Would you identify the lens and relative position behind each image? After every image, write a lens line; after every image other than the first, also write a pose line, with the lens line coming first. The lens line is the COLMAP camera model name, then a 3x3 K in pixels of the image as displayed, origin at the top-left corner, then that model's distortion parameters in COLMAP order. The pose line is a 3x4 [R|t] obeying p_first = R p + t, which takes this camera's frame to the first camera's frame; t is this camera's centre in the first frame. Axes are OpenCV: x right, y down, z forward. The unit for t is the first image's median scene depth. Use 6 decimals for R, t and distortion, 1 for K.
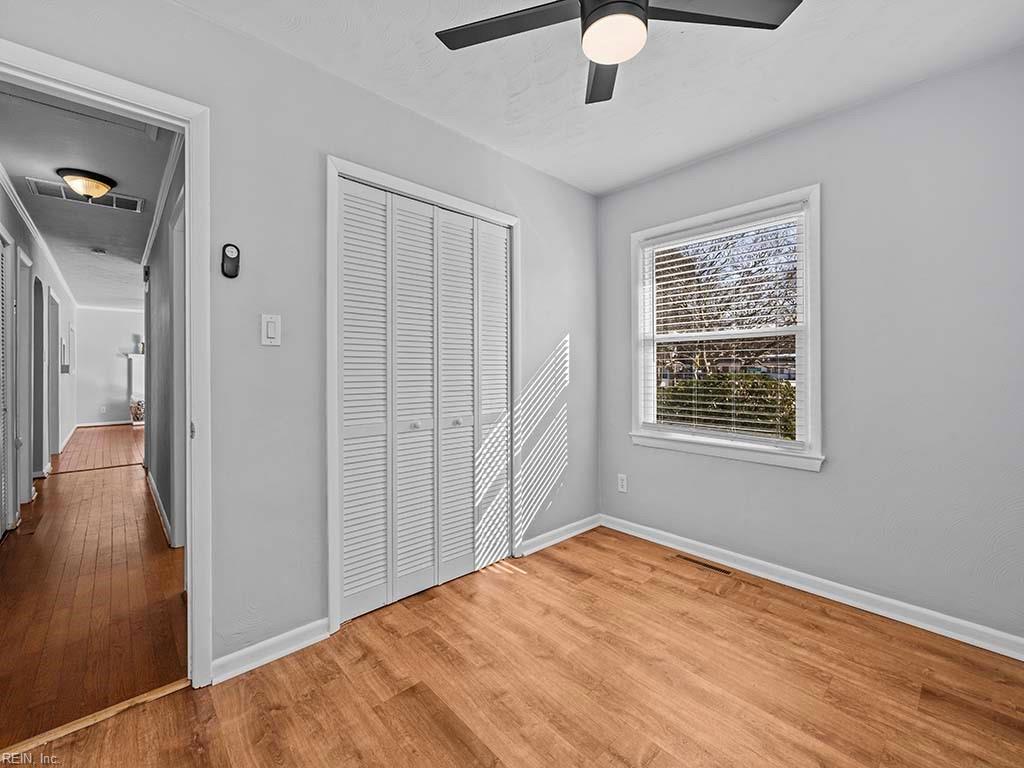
lens RADIAL K [[430.5, 0, 507.1], [0, 430.5, 370.0], [0, 0, 1]] dist [0.001415, 0.000539]
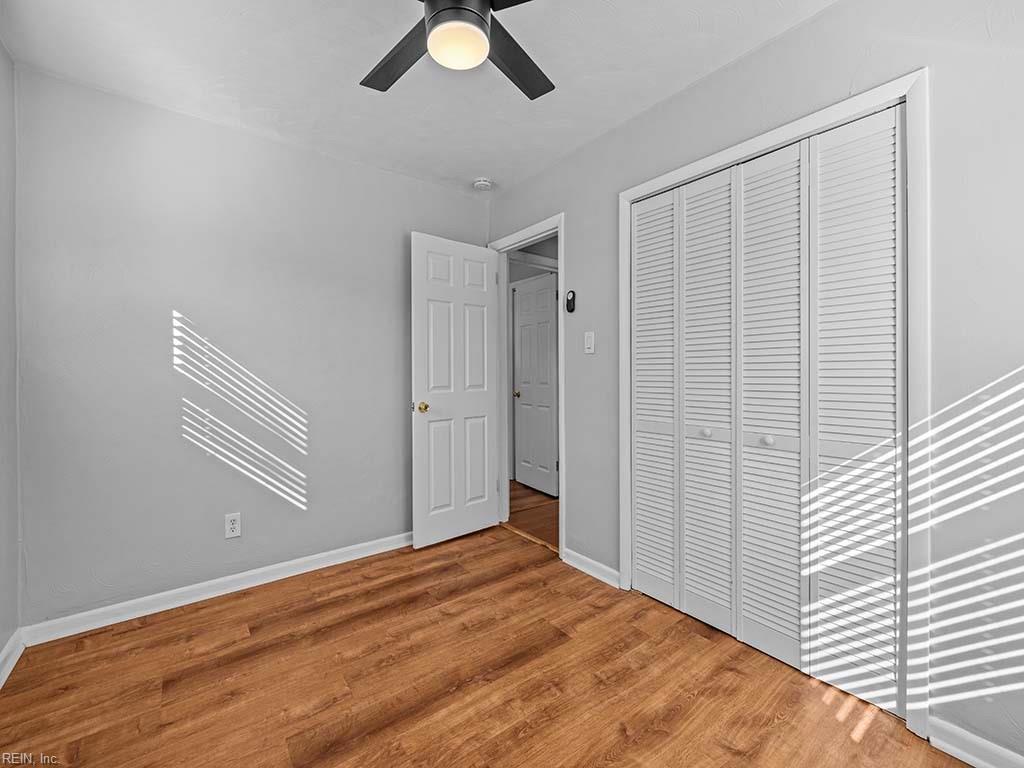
lens RADIAL K [[433.9, 0, 510.4], [0, 433.9, 373.3], [0, 0, 1]] dist [0.002327, 0.000311]
pose [[-0.095543, 0.002522, -0.995422, 0.672097], [0.002781, 0.999994, 0.002266, 0.003596], [0.995421, -0.002552, -0.095549, 0.649726]]
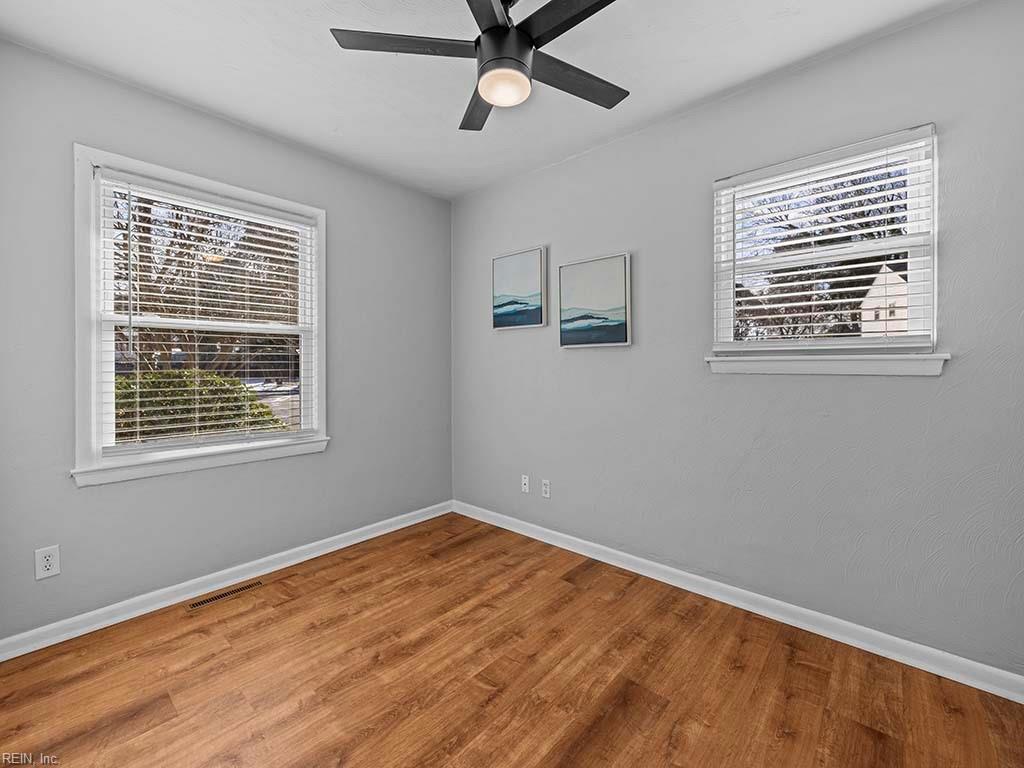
lens RADIAL K [[425.8, 0, 508.8], [0, 425.8, 367.4], [0, 0, 1]] dist [-0.000069, 0.000098]
pose [[-0.098635, -0.004275, 0.995115, -0.489224], [0.003043, 0.999985, 0.004597, -0.000224], [-0.995119, 0.003482, -0.098620, 0.588609]]
